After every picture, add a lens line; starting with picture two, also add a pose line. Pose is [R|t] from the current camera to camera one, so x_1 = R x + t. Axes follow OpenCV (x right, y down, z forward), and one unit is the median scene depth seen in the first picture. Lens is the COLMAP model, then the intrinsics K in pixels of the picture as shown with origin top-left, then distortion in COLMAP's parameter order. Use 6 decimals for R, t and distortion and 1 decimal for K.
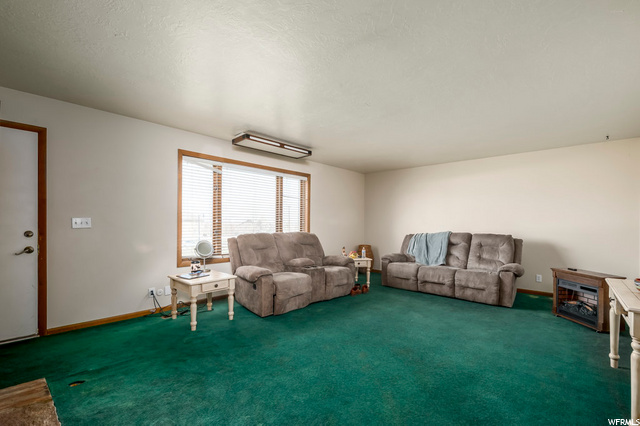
lens RADIAL K [[284.9, 0, 320.6], [0, 284.9, 220.0], [0, 0, 1]] dist [-0.000980, 0.000107]
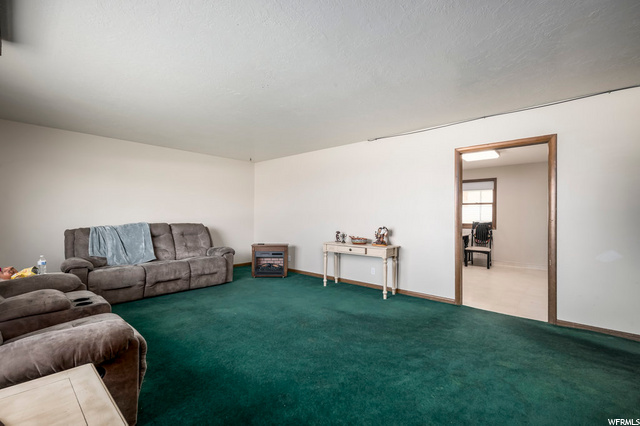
lens RADIAL K [[284.9, 0, 319.5], [0, 284.9, 214.4], [0, 0, 1]] dist [-0.000980, 0.000107]
pose [[-0.006497, -0.003028, 0.999974, -0.540102], [-0.015582, 0.999874, 0.002926, 0.006896], [-0.999857, -0.015562, -0.006544, 0.604483]]
